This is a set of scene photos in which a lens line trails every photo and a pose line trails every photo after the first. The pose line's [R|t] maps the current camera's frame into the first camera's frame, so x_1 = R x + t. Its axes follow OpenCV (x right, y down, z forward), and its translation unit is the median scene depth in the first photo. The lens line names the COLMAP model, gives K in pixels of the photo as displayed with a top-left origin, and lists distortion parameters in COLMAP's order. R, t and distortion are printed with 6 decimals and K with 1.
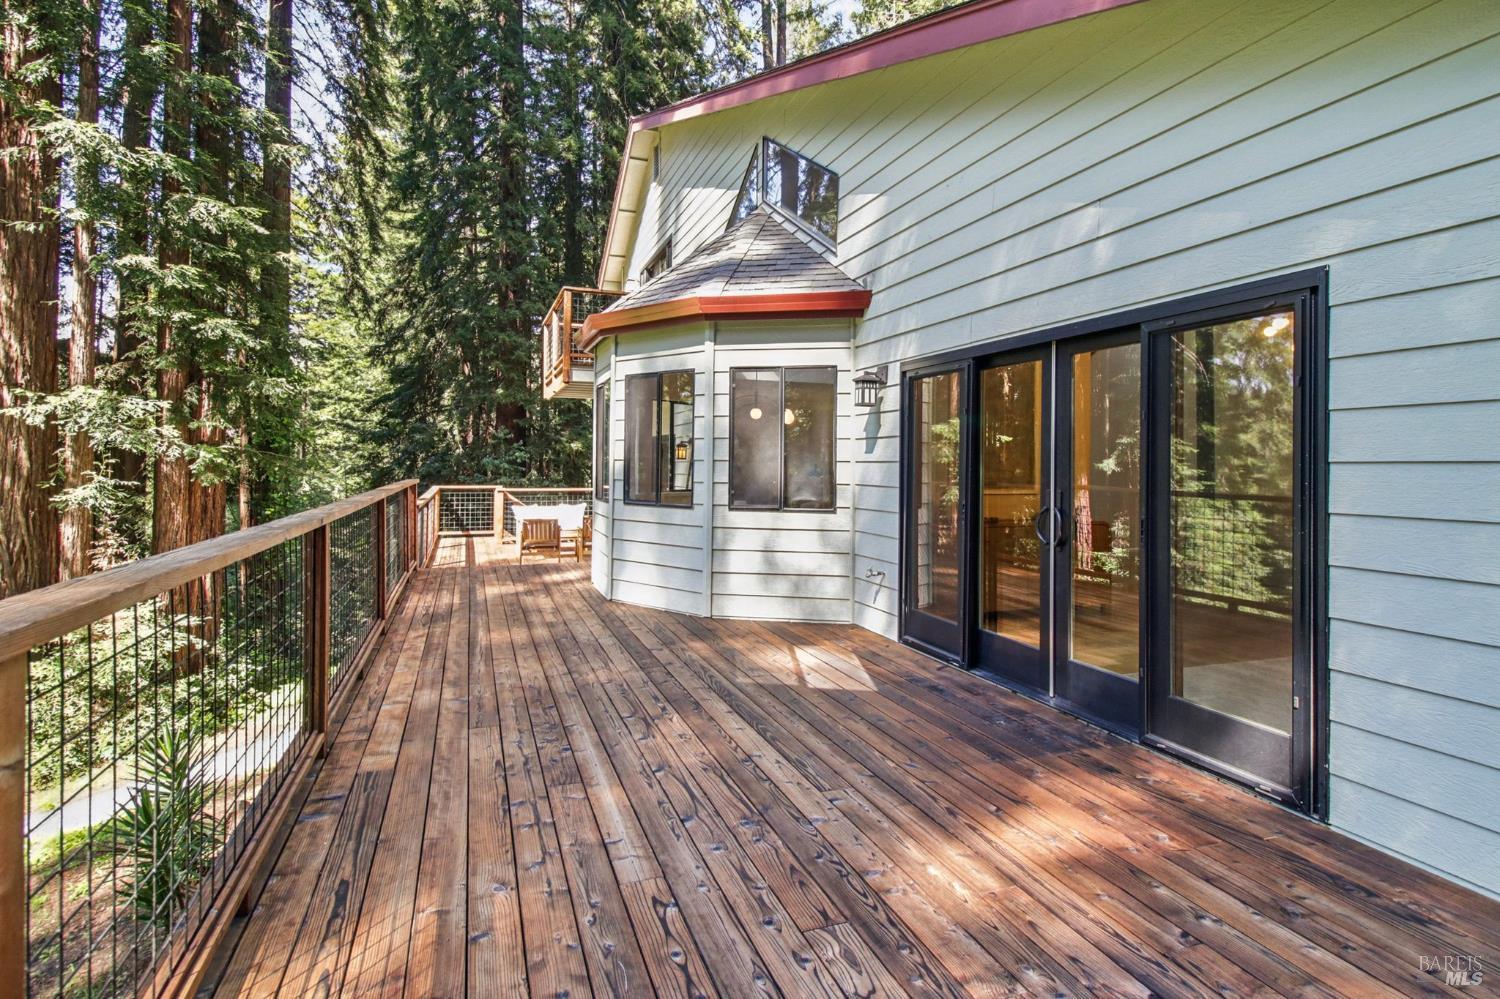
lens RADIAL K [[775.0, 0, 743.3], [0, 775.0, 465.8], [0, 0, 1]] dist [0.011902, -0.001585]
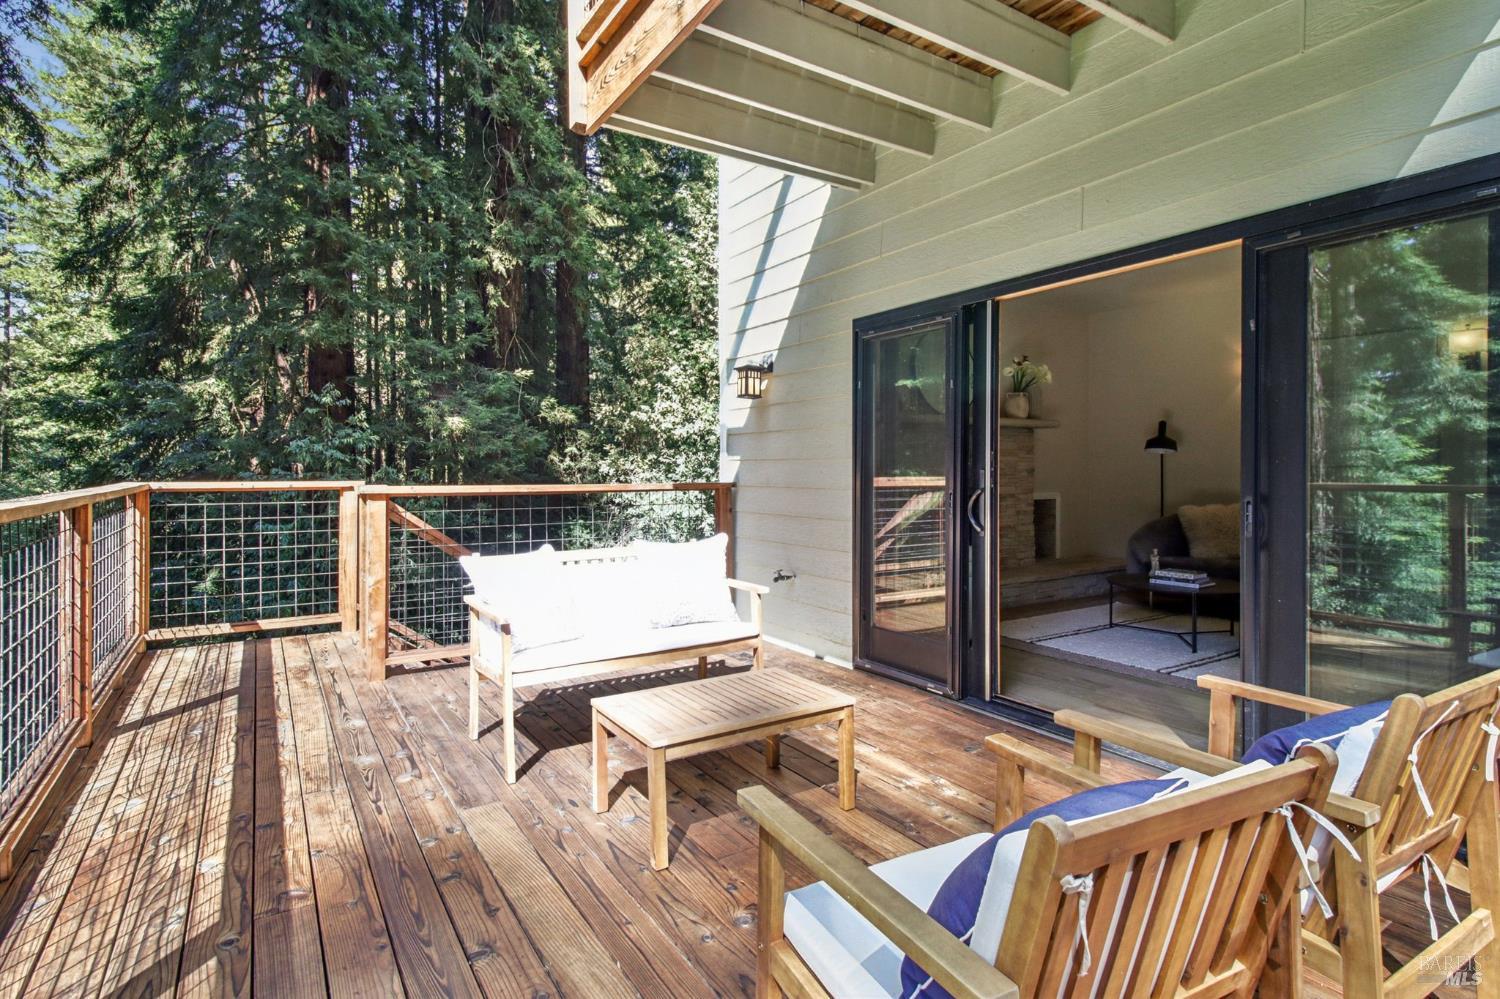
lens RADIAL K [[775.0, 0, 743.3], [0, 775.0, 465.8], [0, 0, 1]] dist [0.011902, -0.001585]
pose [[0.976475, -0.008752, 0.215455, -0.103187], [0.009433, 0.999953, -0.002132, 0.010011], [-0.215426, 0.004114, 0.976512, 0.293356]]
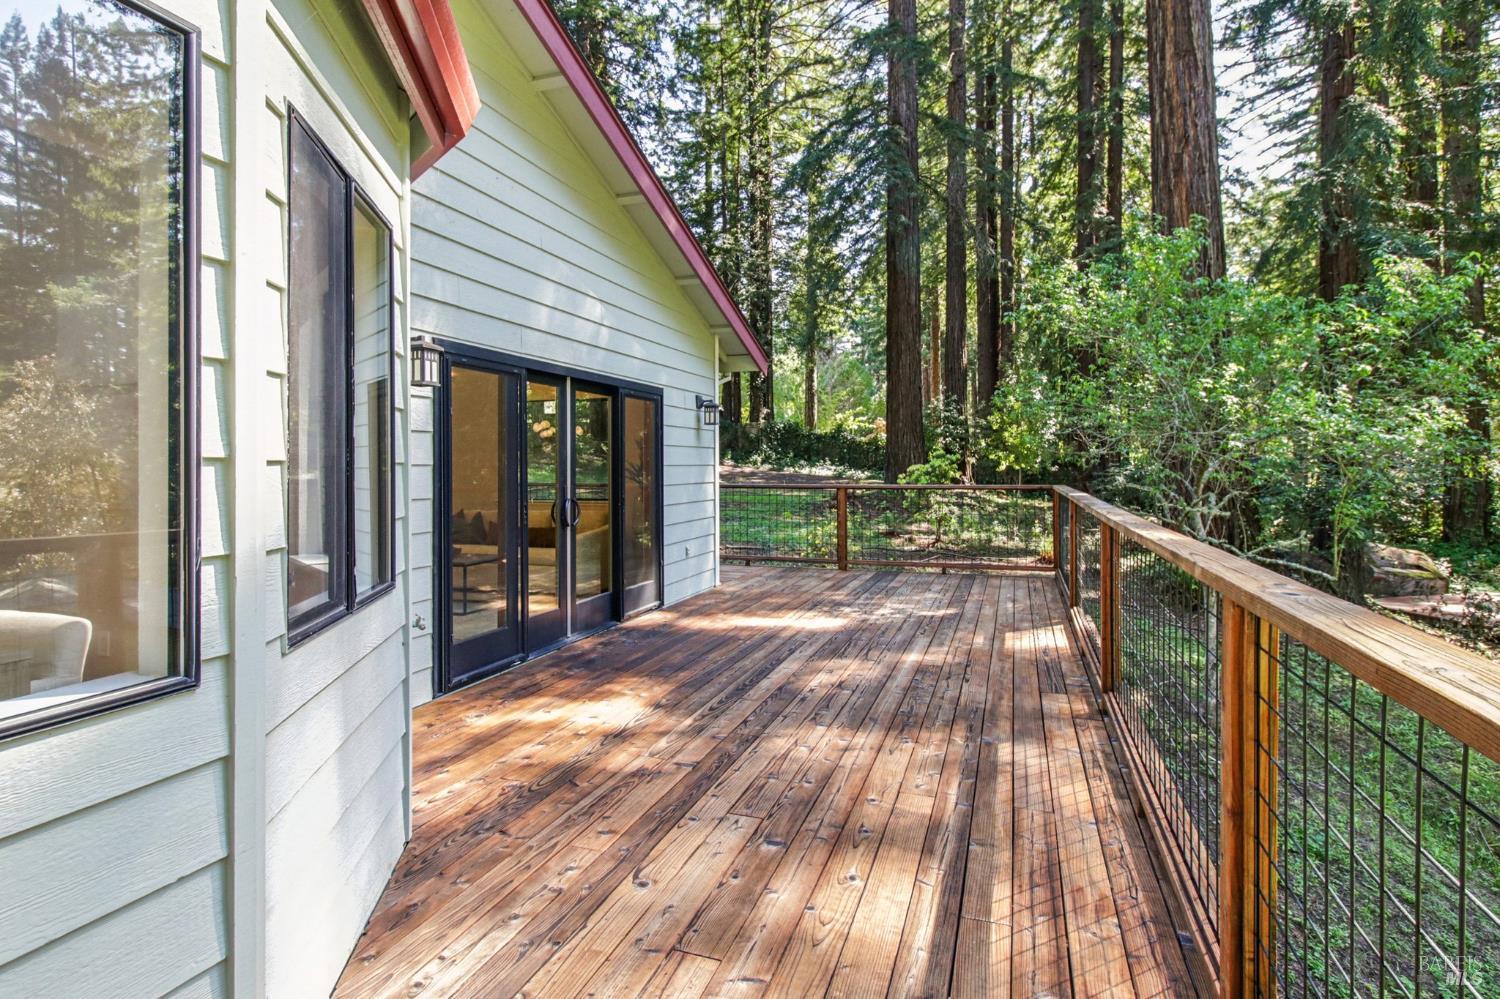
lens RADIAL K [[778.6, 0, 749.2], [0, 778.6, 448.4], [0, 0, 1]] dist [0.000674, -0.000997]
pose [[-0.785457, 0.004319, 0.618901, -1.206972], [-0.005725, 0.999882, -0.014243, -0.028934], [-0.618890, -0.014731, -0.785340, 3.239885]]
